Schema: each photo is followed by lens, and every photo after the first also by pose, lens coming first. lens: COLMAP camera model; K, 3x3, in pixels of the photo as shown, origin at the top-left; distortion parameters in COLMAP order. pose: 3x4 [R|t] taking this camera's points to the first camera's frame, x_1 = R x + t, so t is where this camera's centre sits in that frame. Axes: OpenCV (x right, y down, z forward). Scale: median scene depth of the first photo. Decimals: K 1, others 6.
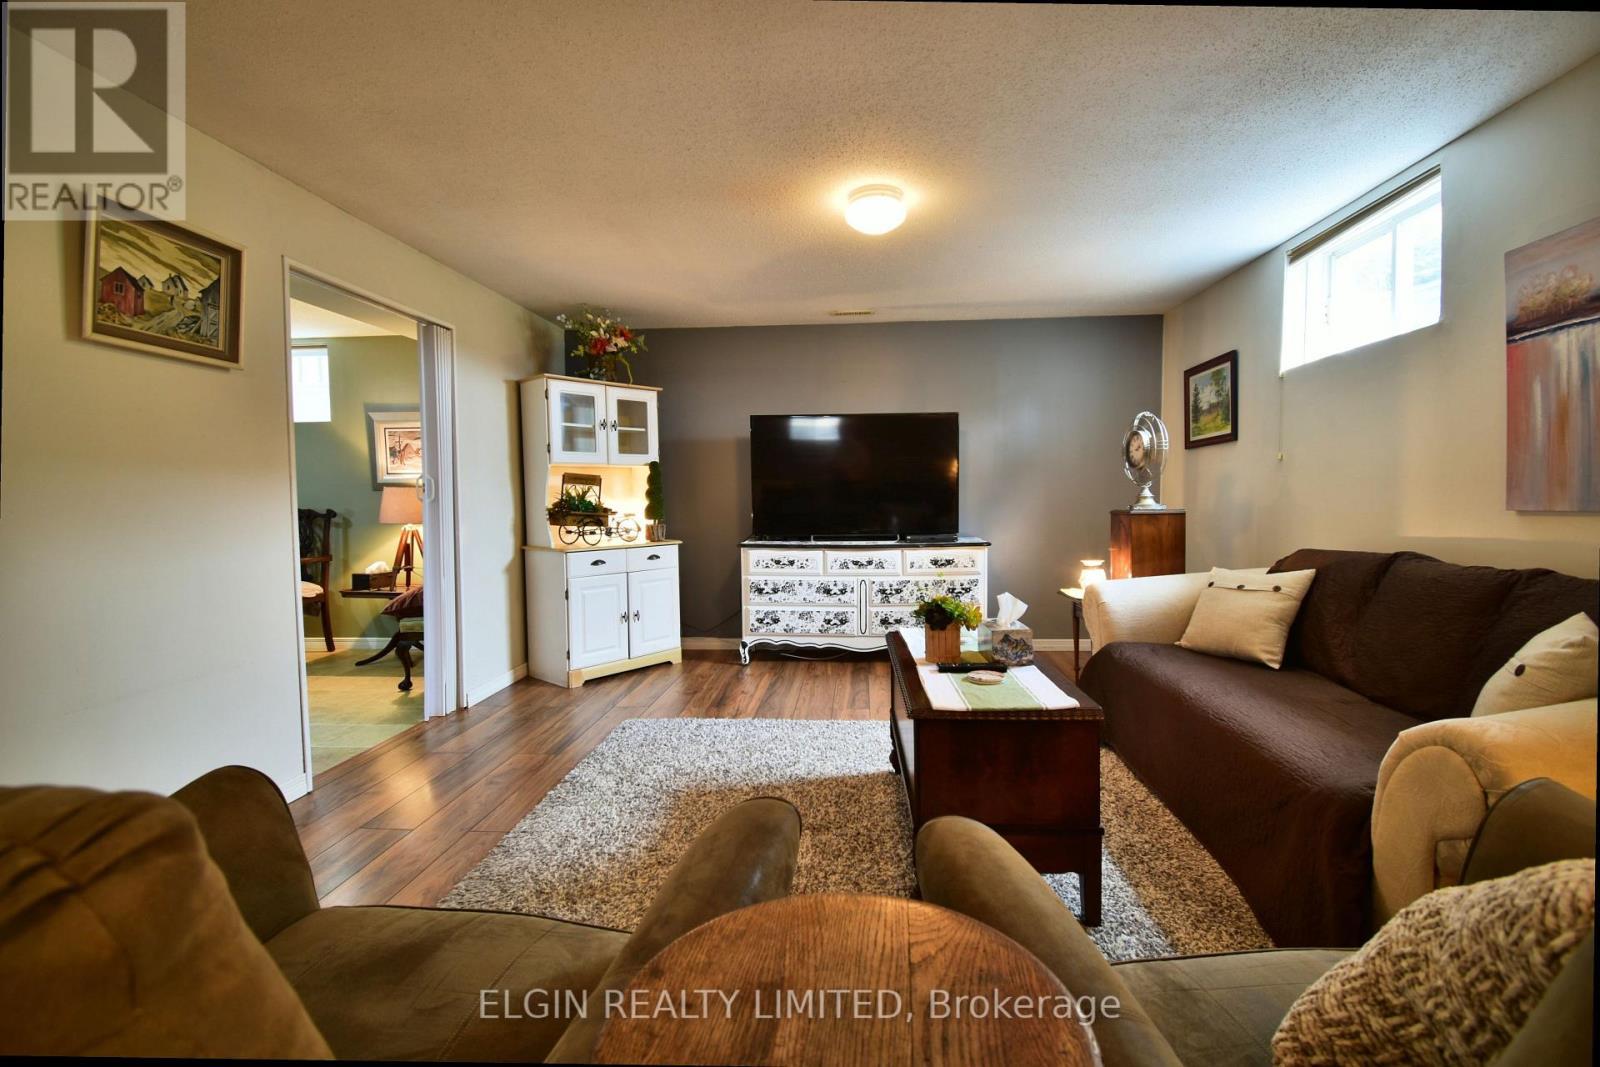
lens RADIAL K [[708.7, 0, 814.3], [0, 708.7, 531.1], [0, 0, 1]] dist [0.019939, -0.026644]
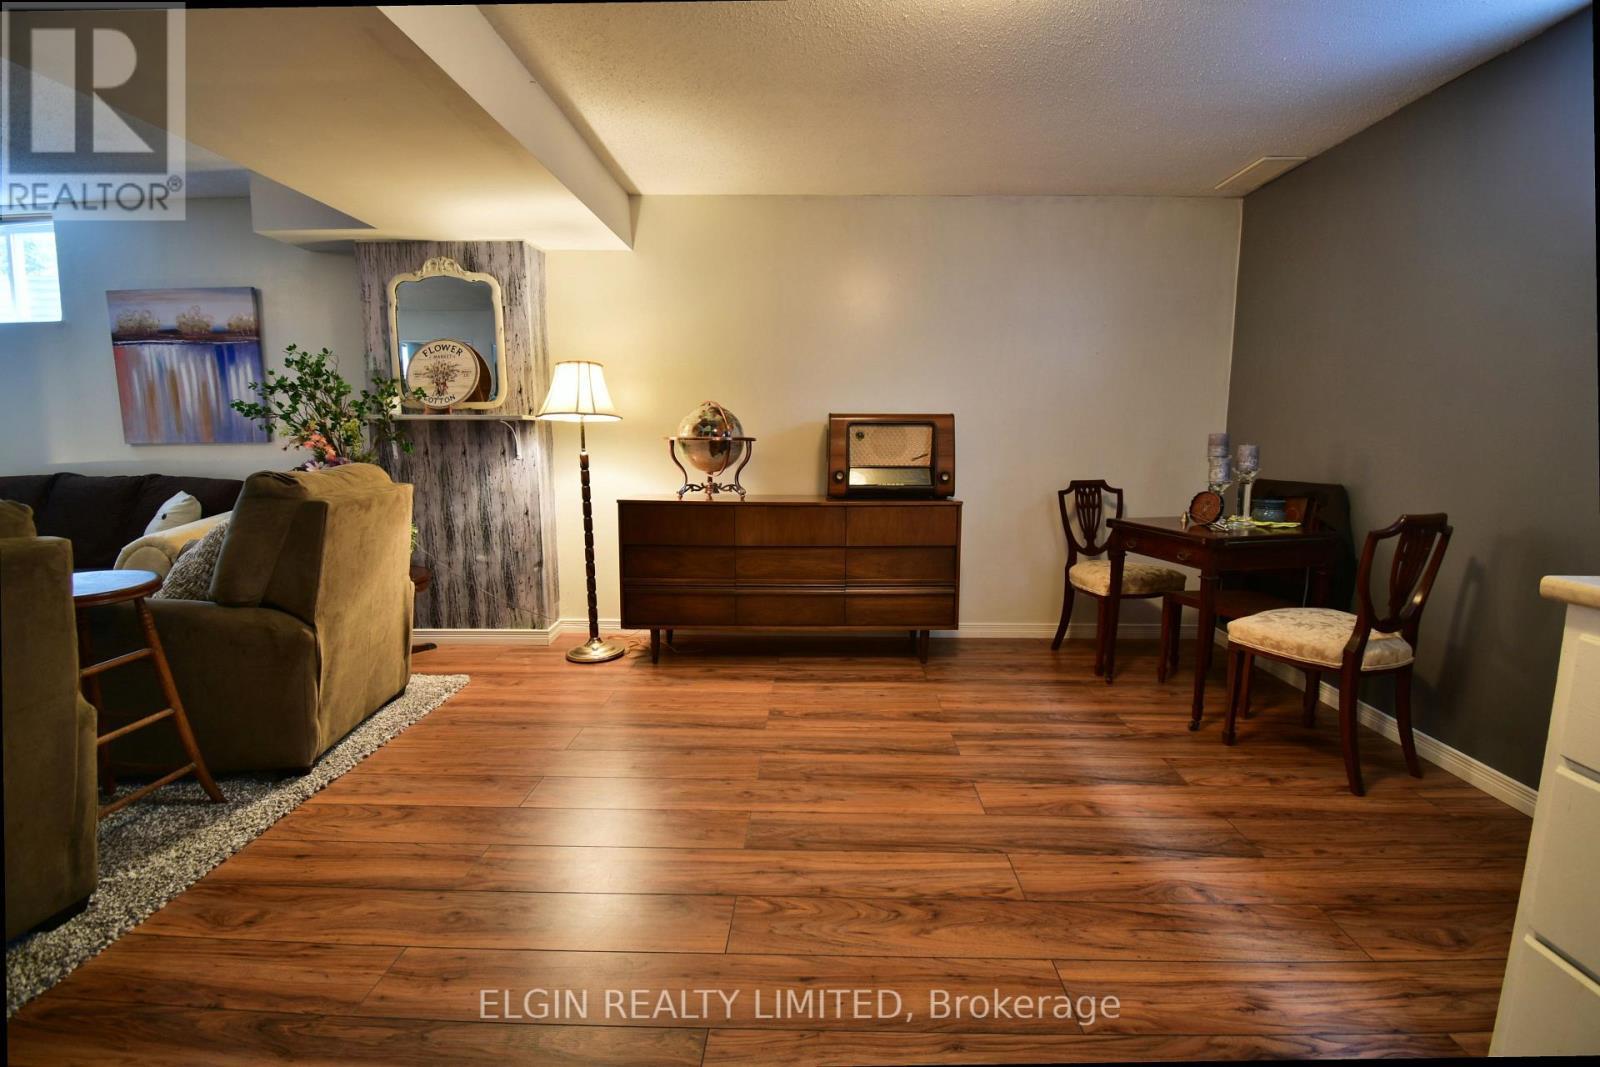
lens RADIAL K [[708.7, 0, 814.3], [0, 708.7, 531.1], [0, 0, 1]] dist [0.019939, -0.026644]
pose [[-0.049989, -0.123537, 0.991080, -0.874155], [0.042608, 0.991153, 0.125696, 0.039395], [-0.997841, 0.048511, -0.044283, -0.622043]]
